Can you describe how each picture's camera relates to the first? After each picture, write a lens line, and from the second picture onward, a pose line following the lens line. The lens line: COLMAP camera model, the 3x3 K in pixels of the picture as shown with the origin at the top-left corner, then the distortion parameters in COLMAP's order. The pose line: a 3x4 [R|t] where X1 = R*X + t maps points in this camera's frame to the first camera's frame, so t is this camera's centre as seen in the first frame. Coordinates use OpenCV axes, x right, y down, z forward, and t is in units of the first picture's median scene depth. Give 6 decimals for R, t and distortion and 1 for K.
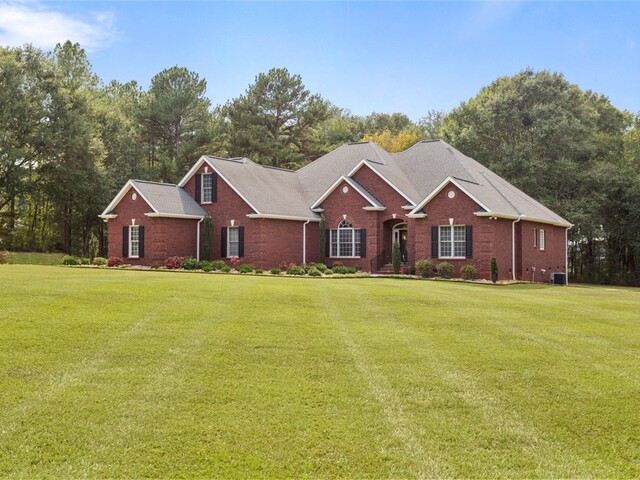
lens RADIAL K [[673.2, 0, 320.2], [0, 673.2, 238.9], [0, 0, 1]] dist [0.010429, 0.000000]
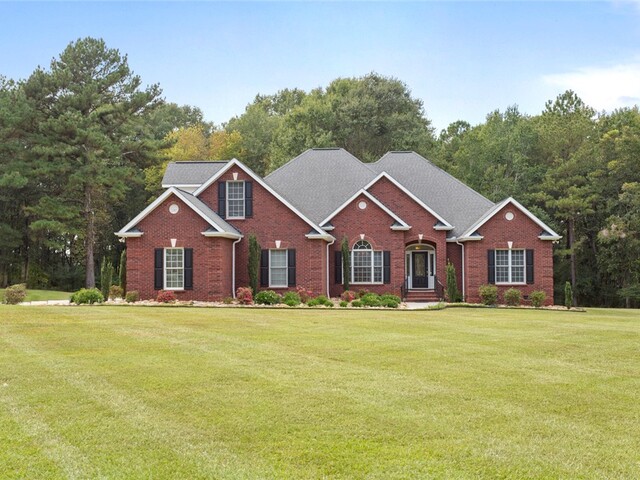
lens RADIAL K [[793.3, 0, 318.0], [0, 793.3, 235.5], [0, 0, 1]] dist [0.003916, 0.000000]
pose [[0.885855, 0.011075, 0.463830, -0.533260], [-0.002995, 0.999831, -0.018153, -0.017087], [-0.463952, 0.014691, 0.885738, 0.136901]]
